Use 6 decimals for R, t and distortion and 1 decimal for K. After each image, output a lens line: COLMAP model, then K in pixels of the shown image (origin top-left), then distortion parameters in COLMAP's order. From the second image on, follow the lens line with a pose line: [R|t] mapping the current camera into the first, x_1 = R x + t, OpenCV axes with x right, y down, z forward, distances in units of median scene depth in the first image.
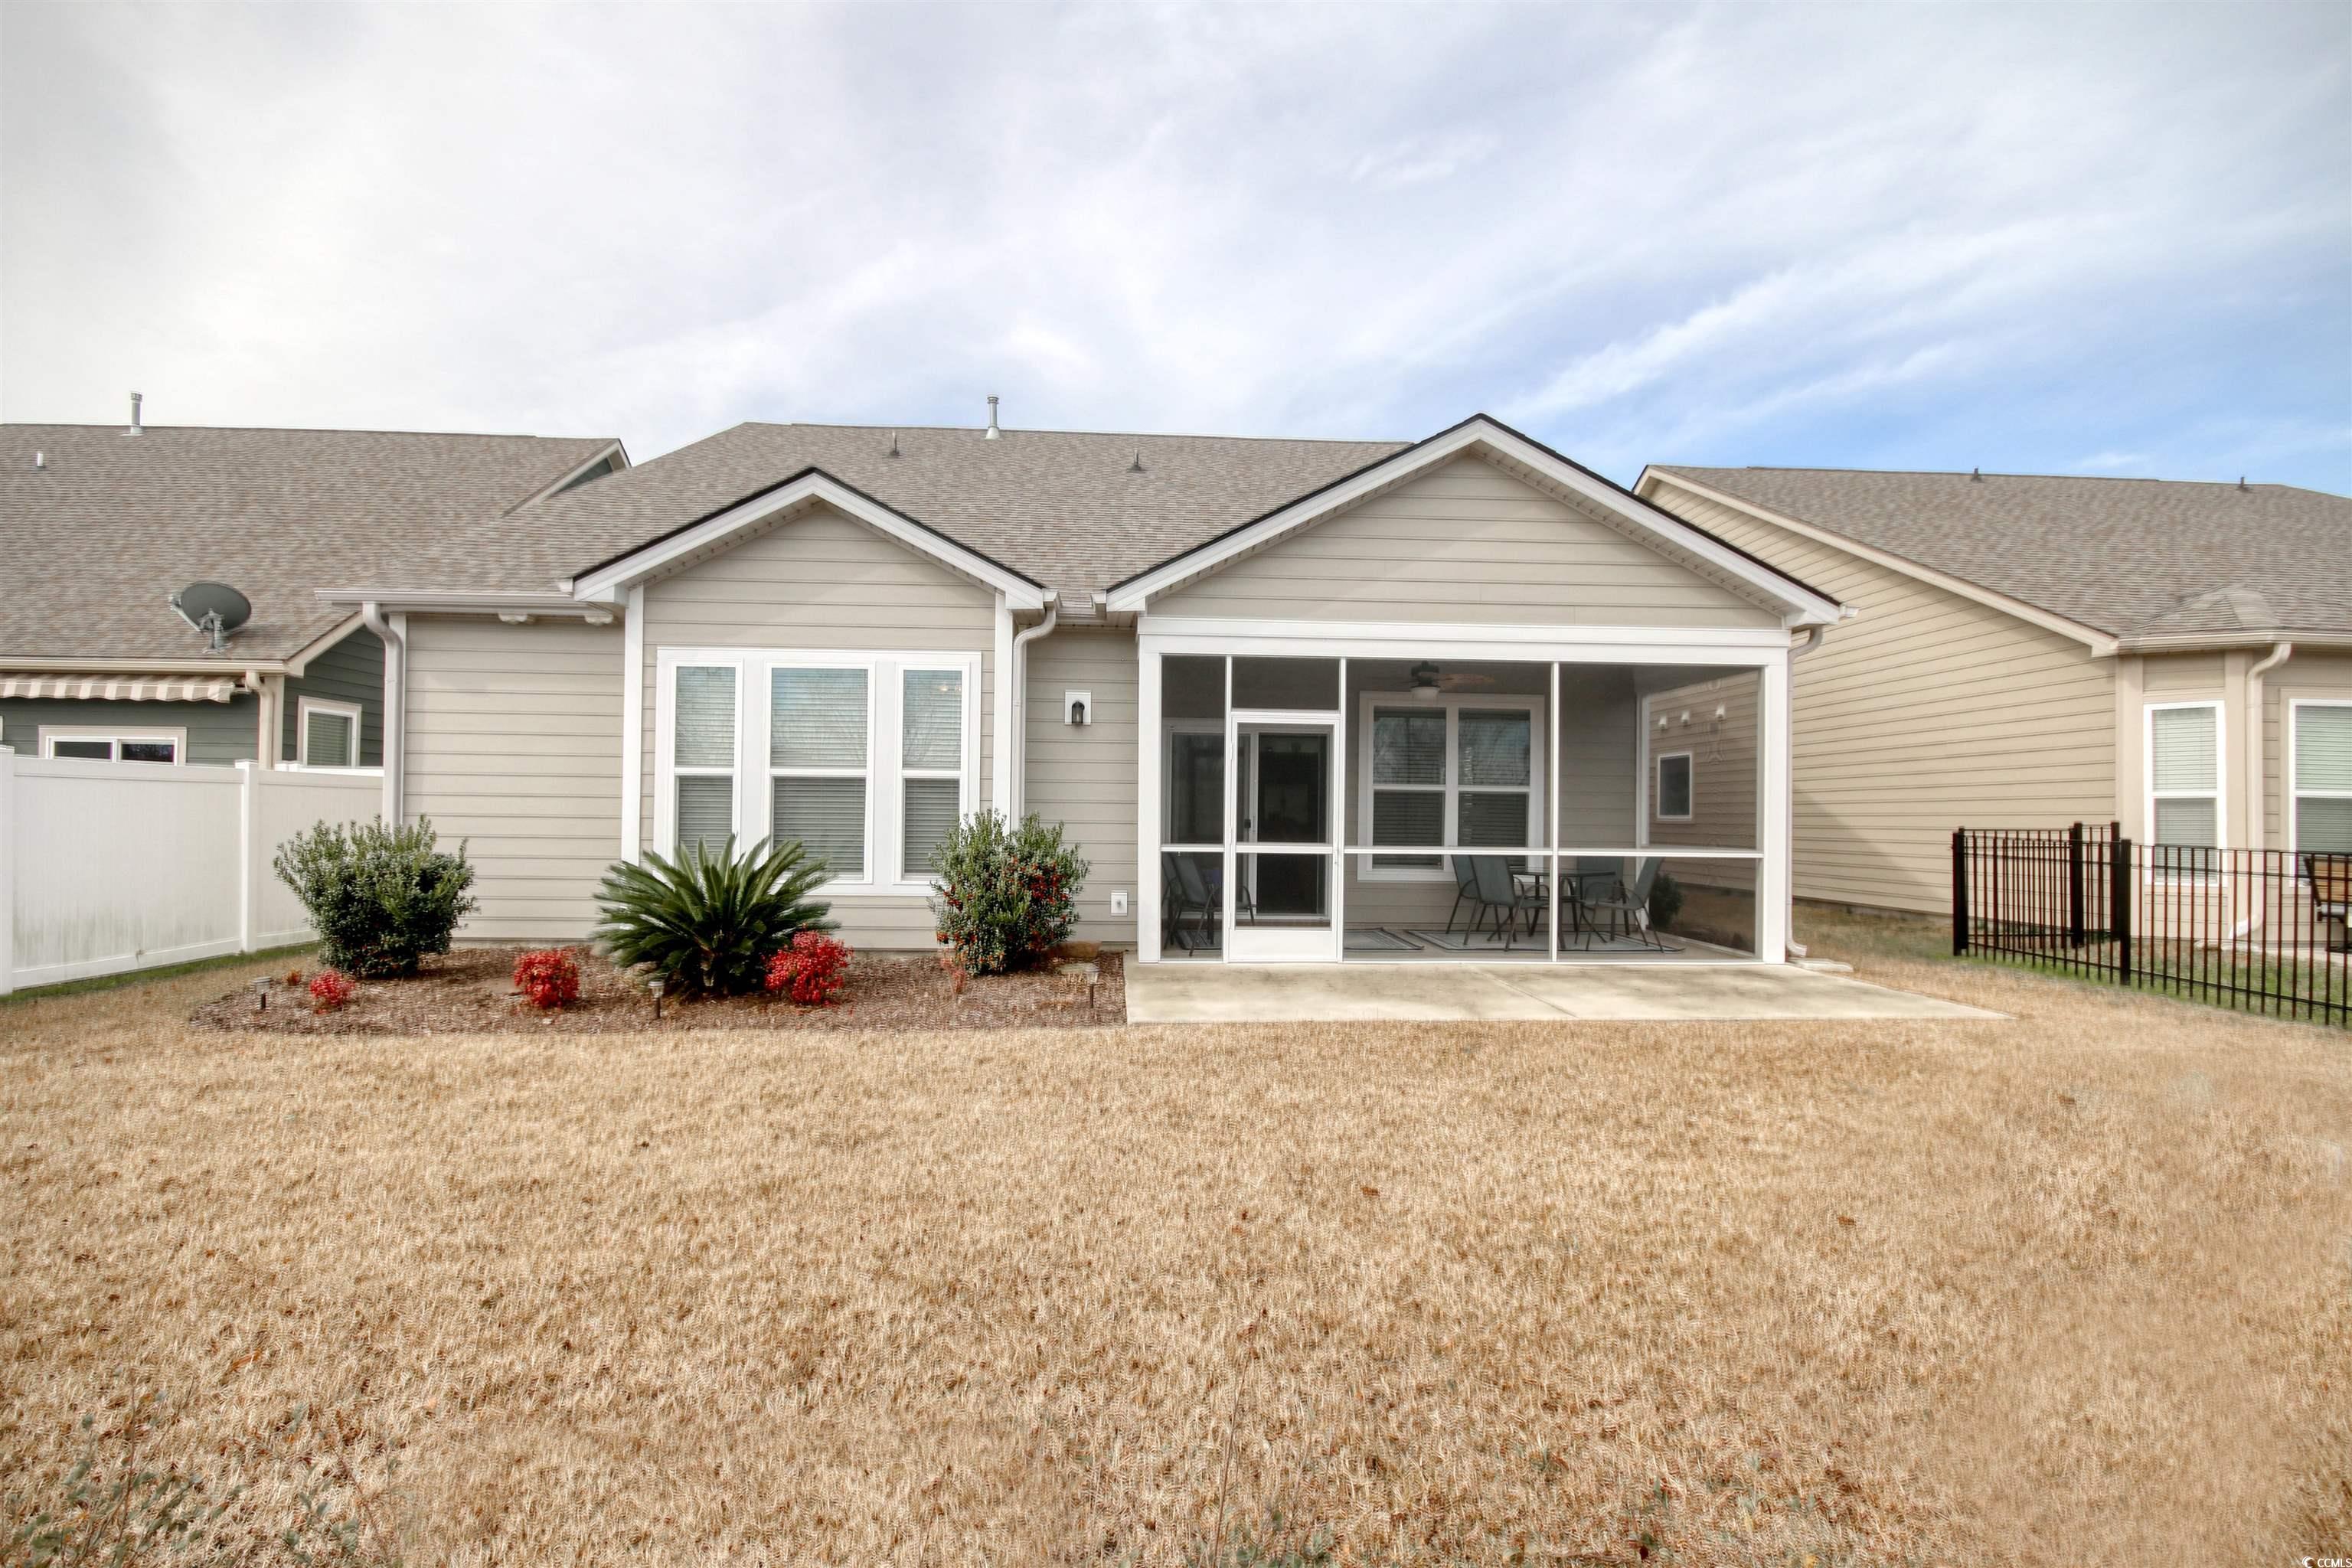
lens RADIAL K [[1061.1, 0, 1177.2], [0, 1061.1, 813.6], [0, 0, 1]] dist [-0.003219, -0.000431]
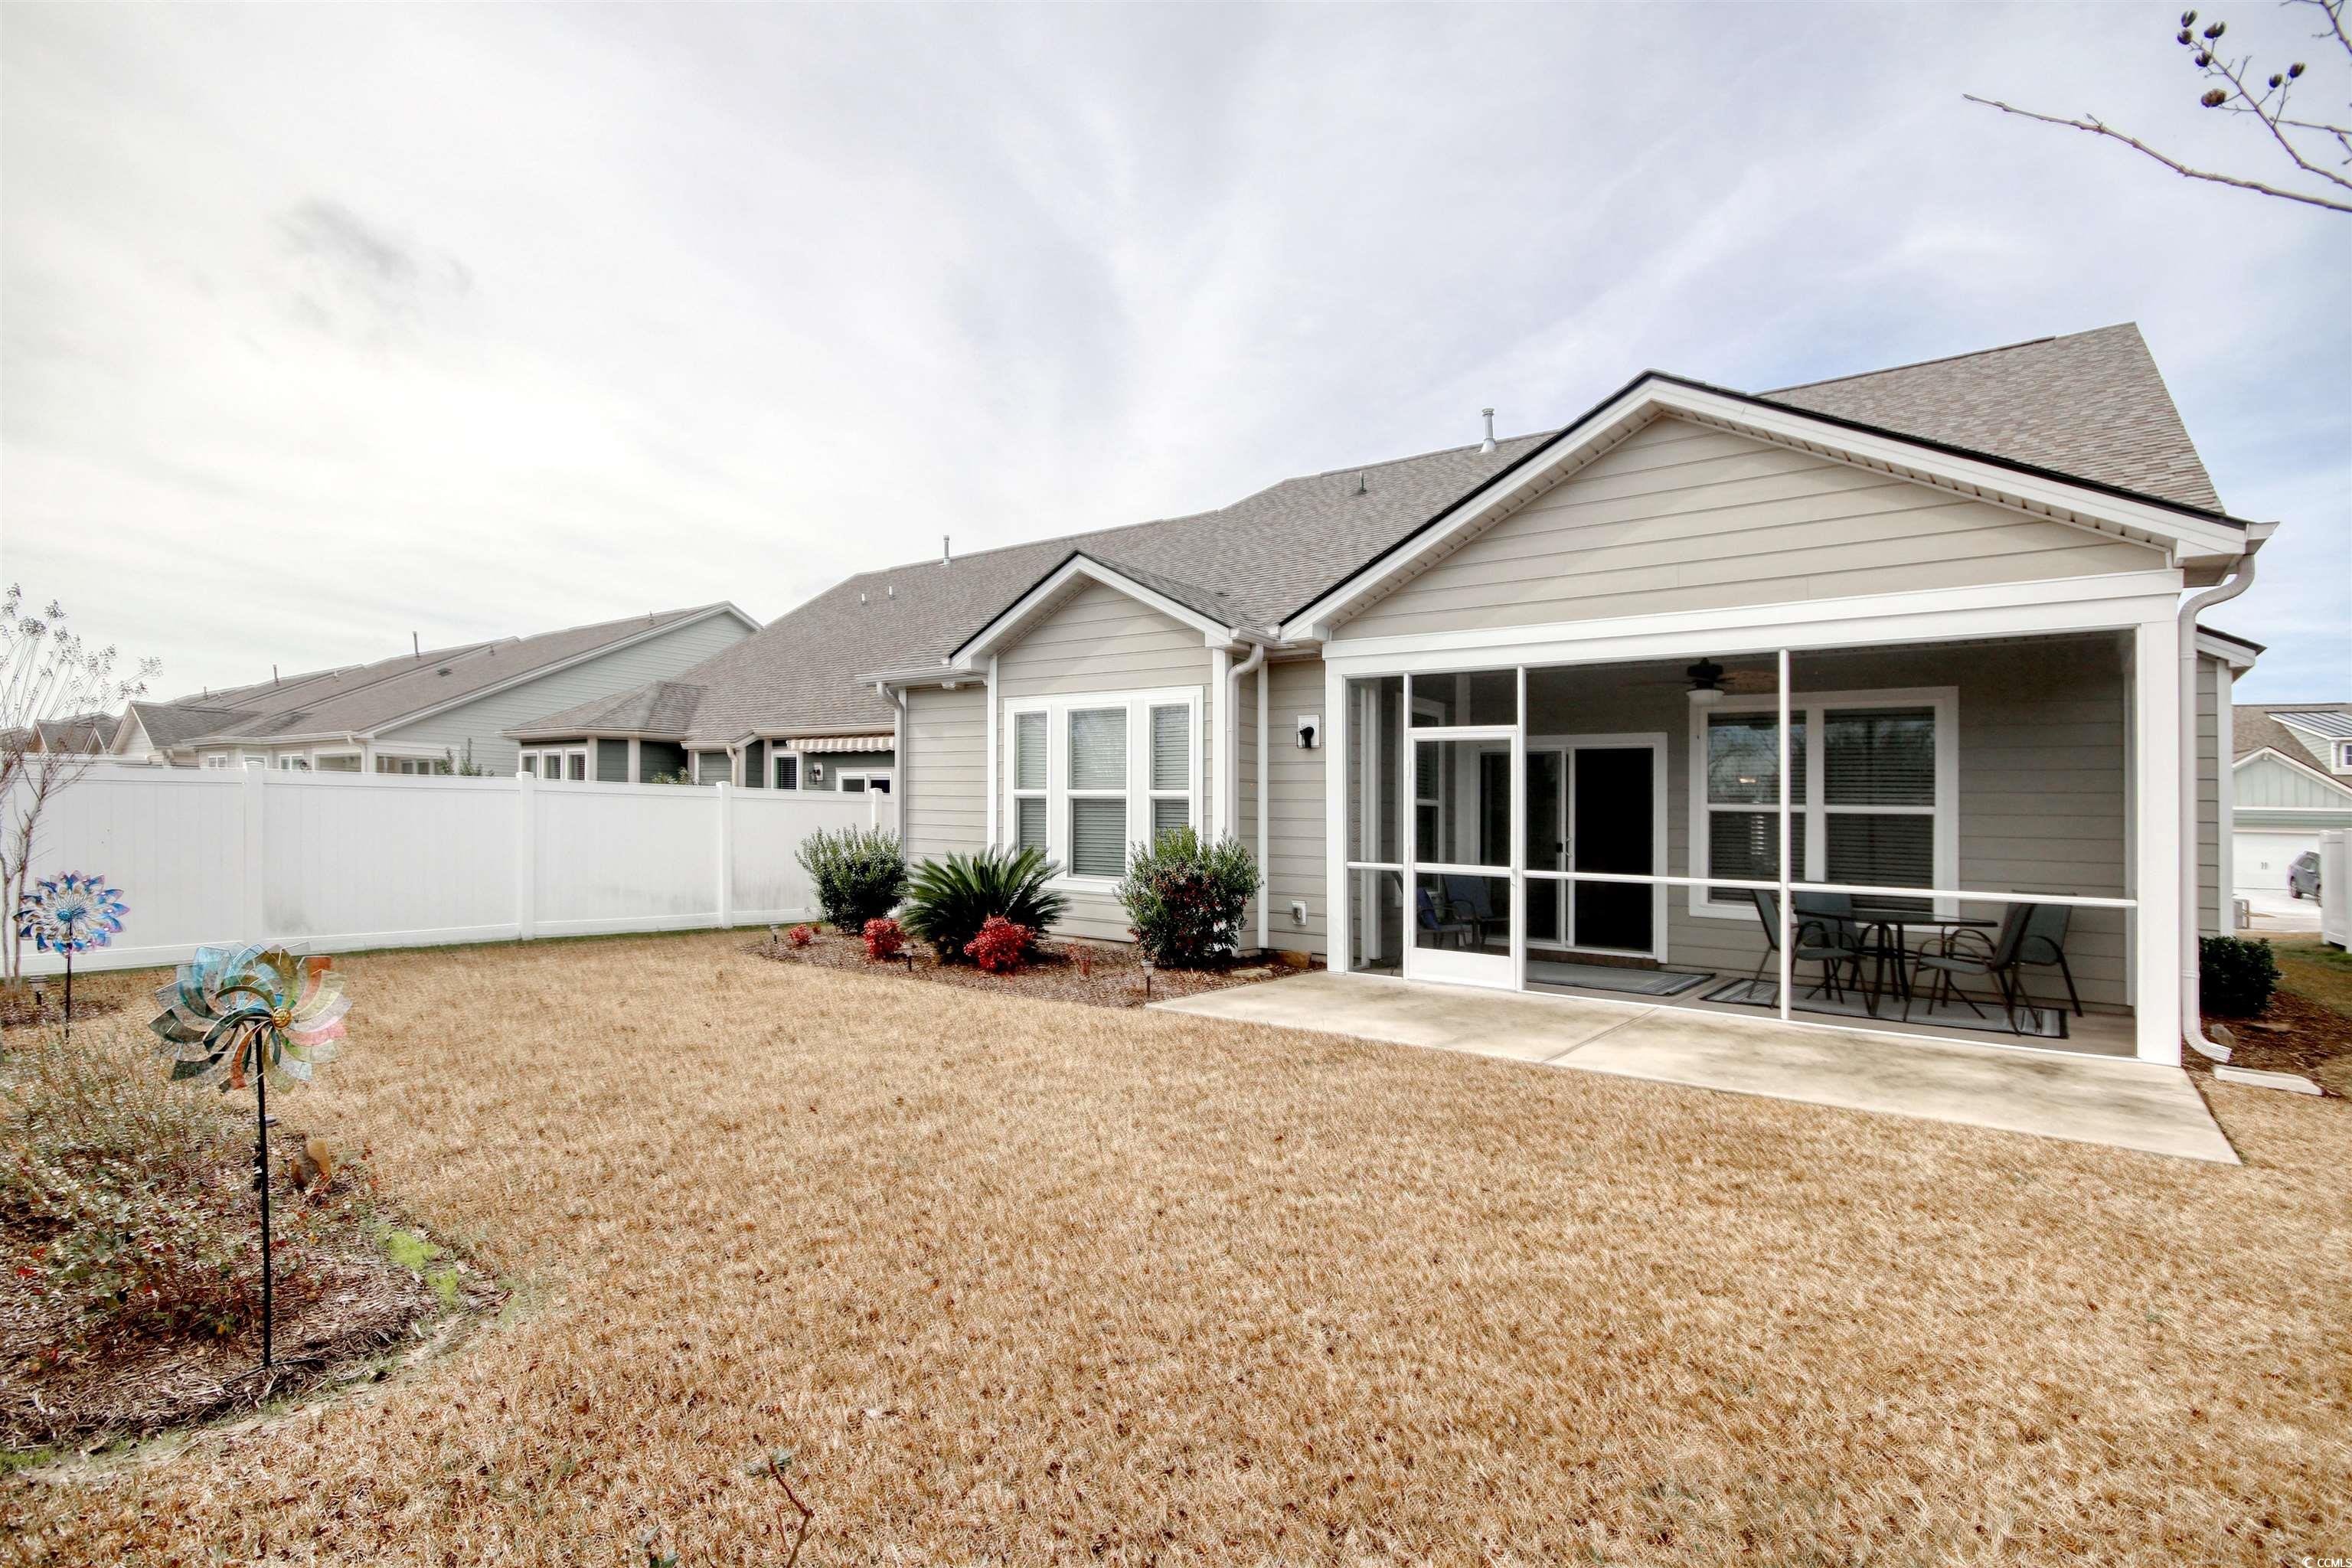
lens RADIAL K [[1117.6, 0, 1176.3], [0, 1117.6, 851.5], [0, 0, 1]] dist [0.016888, 0.000088]
pose [[0.771835, 0.025272, -0.635320, 0.557913], [-0.020585, 0.999679, 0.014757, 0.007670], [0.635489, 0.001688, 0.772108, 0.047994]]
